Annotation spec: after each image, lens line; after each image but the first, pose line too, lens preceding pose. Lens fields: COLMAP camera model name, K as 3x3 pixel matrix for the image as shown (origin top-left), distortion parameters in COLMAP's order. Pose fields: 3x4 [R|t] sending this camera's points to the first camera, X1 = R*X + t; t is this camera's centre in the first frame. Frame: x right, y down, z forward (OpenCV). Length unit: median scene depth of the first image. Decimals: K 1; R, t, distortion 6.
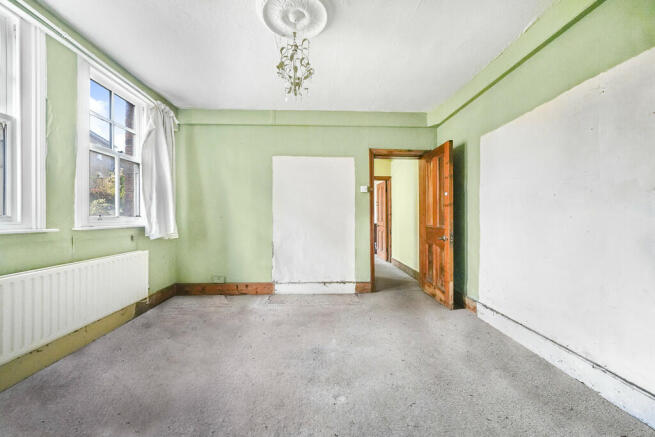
lens RADIAL K [[255.8, 0, 327.5], [0, 255.8, 218.5], [0, 0, 1]] dist [0.000144, 0.000023]
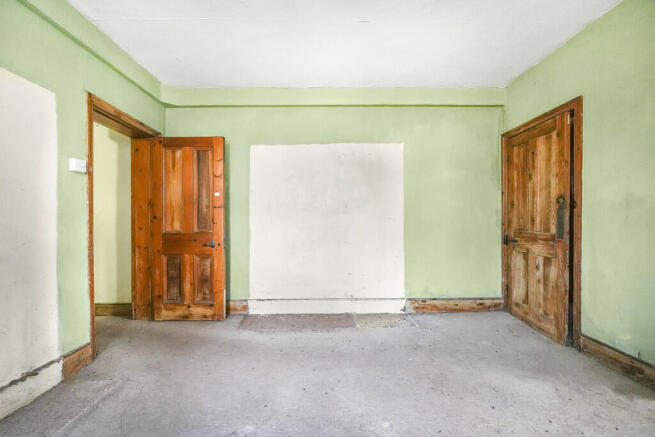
lens RADIAL K [[255.8, 0, 327.5], [0, 255.8, 218.5], [0, 0, 1]] dist [0.000144, 0.000023]
pose [[0.024373, 0.004064, 0.999695, -0.417153], [0.011592, 0.999923, -0.004348, -0.001580], [-0.999636, 0.011695, 0.024324, 0.579157]]
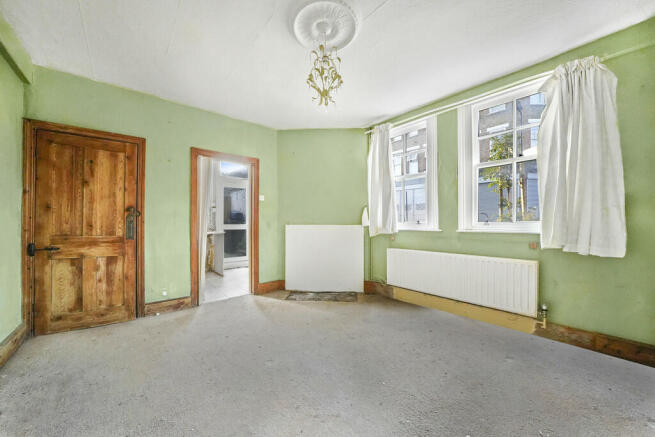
lens RADIAL K [[255.8, 0, 327.5], [0, 255.8, 218.5], [0, 0, 1]] dist [0.000144, 0.000023]
pose [[-0.781480, -0.009810, -0.623853, 0.308698], [-0.002214, 0.999914, -0.012951, -0.004954], [0.623927, -0.008740, -0.781434, 1.094942]]
